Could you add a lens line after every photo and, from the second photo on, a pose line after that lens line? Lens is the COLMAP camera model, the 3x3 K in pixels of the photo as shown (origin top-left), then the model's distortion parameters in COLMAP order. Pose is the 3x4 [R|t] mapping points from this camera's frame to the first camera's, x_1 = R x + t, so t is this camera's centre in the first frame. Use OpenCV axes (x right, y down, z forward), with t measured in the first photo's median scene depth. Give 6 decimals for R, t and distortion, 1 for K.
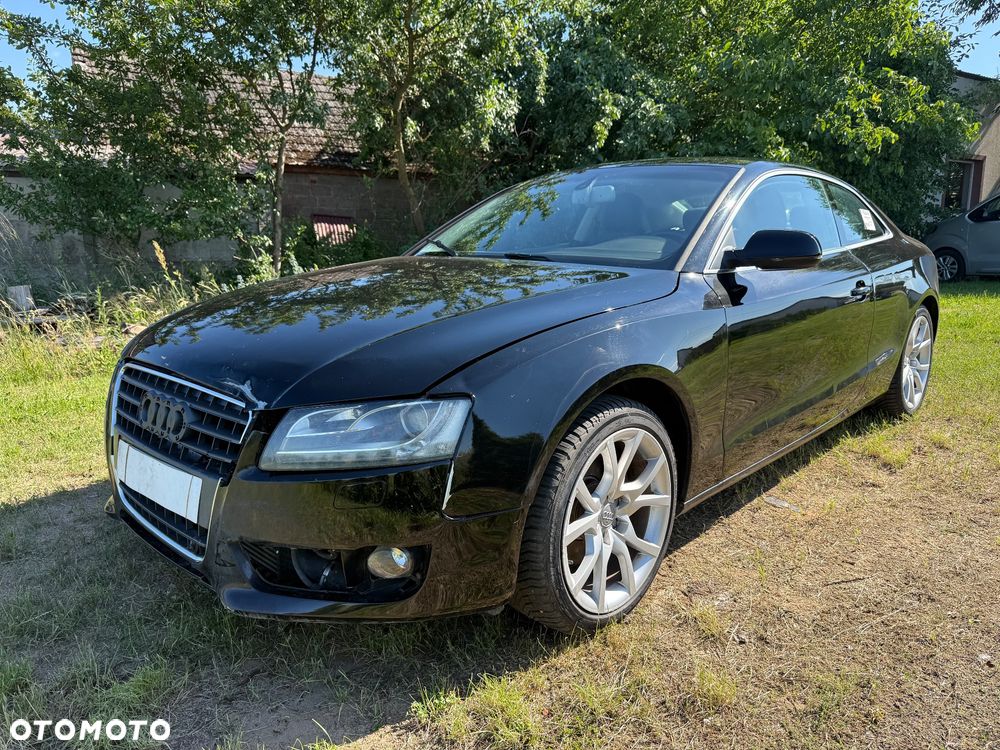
lens RADIAL K [[691.4, 0, 509.5], [0, 691.4, 373.1], [0, 0, 1]] dist [0.001895, 0.000776]
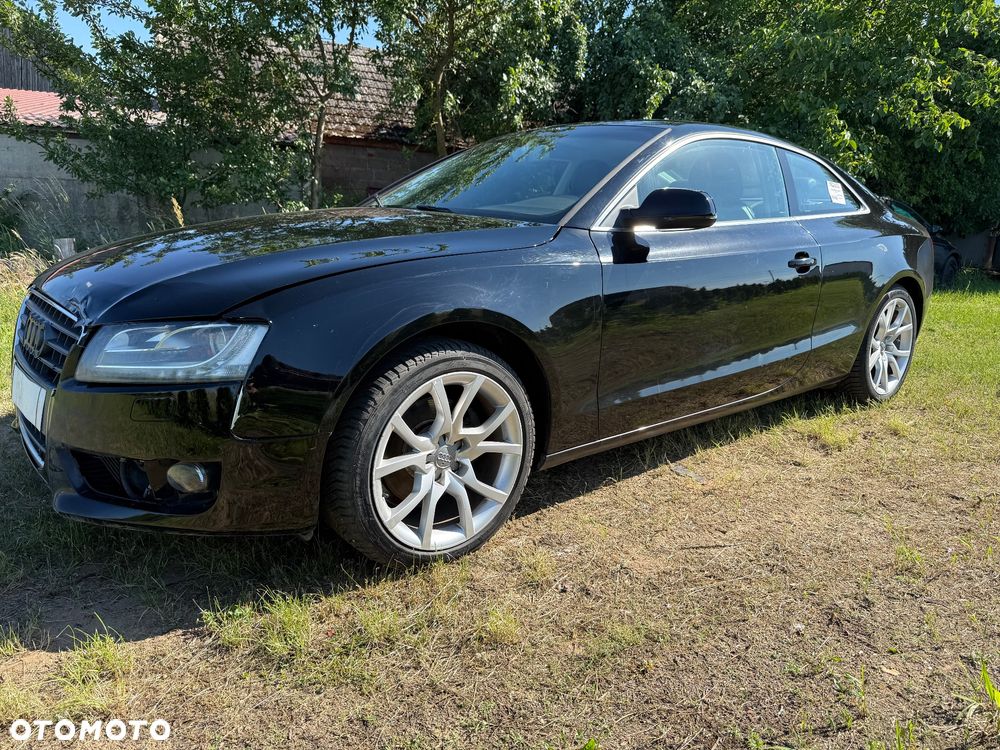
lens RADIAL K [[688.9, 0, 501.8], [0, 688.9, 364.9], [0, 0, 1]] dist [0.007152, -0.002931]
pose [[0.993210, 0.058213, -0.100724, 0.289268], [-0.056735, 0.998236, 0.017478, 0.043049], [0.101564, -0.011645, 0.994761, 0.003342]]
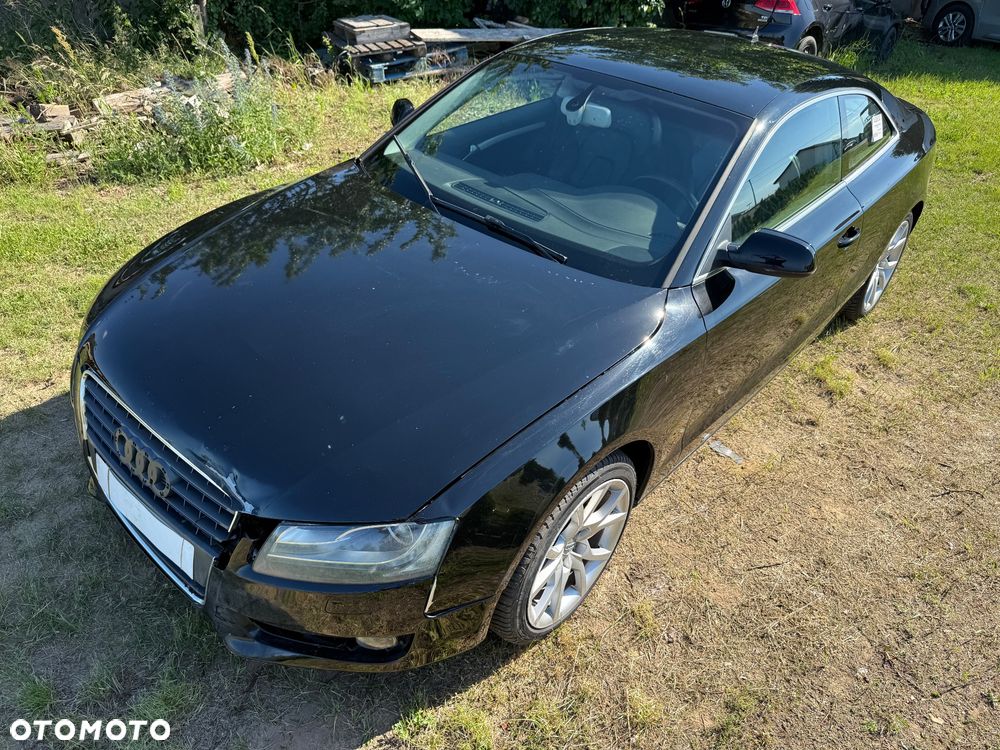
lens RADIAL K [[691.8, 0, 497.1], [0, 691.8, 370.7], [0, 0, 1]] dist [0.005503, -0.004920]
pose [[0.997093, 0.041849, 0.063671, -0.048687], [-0.063371, 0.919452, 0.388062, -0.423111], [-0.042303, -0.390969, 0.919431, 0.089643]]
